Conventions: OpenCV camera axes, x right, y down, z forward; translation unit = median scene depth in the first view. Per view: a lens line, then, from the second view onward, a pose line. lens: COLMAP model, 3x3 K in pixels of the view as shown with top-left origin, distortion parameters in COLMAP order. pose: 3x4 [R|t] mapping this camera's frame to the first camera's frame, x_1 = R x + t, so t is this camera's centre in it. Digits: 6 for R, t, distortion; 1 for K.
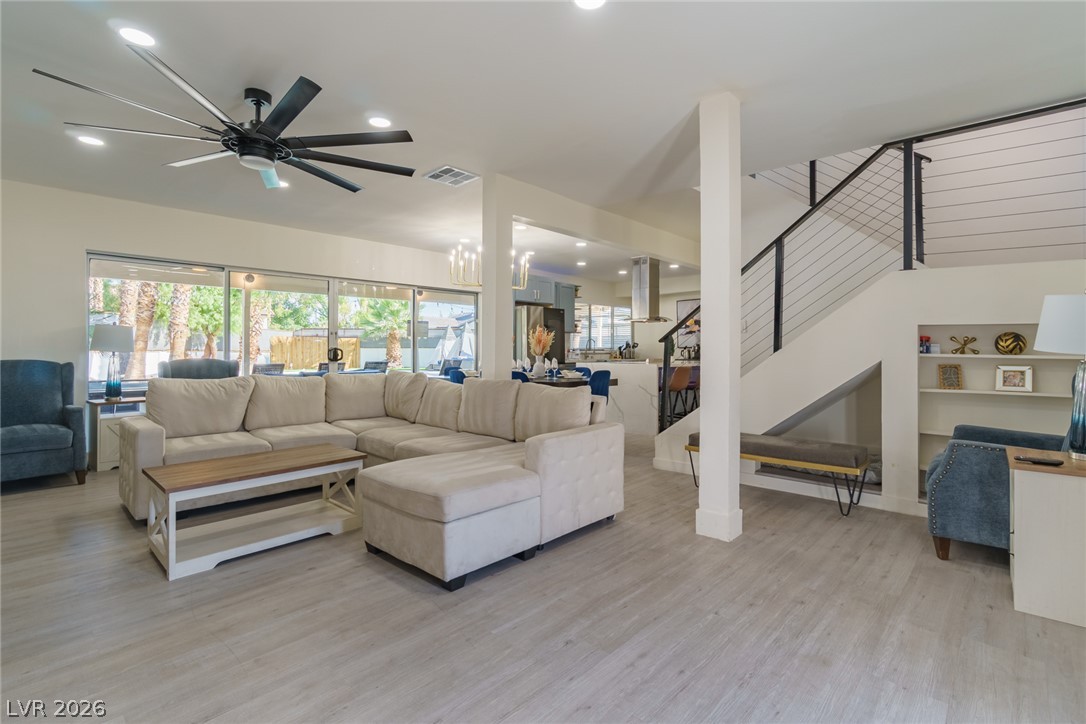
lens RADIAL K [[457.8, 0, 543.9], [0, 457.8, 343.8], [0, 0, 1]] dist [-0.000318, -0.000005]
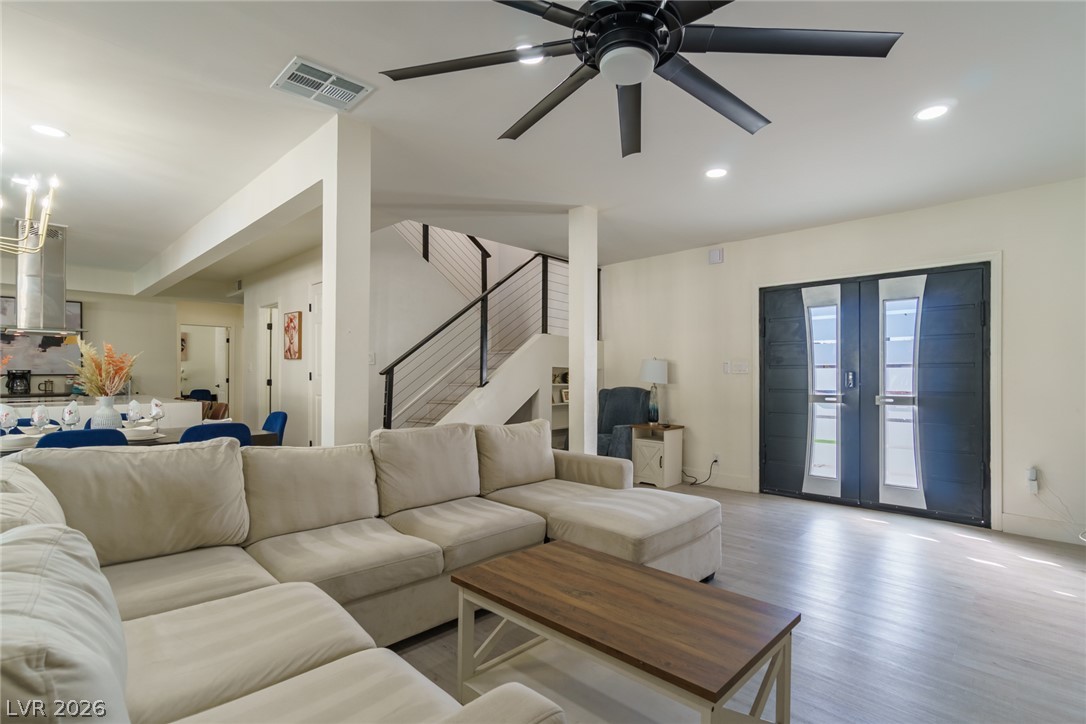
lens RADIAL K [[492.5, 0, 545.0], [0, 492.5, 372.8], [0, 0, 1]] dist [-0.001542, -0.000184]
pose [[0.098544, 0.009212, 0.995090, -0.992500], [-0.004354, 0.999952, -0.008826, -0.001595], [-0.995123, -0.003463, 0.098580, 0.830394]]
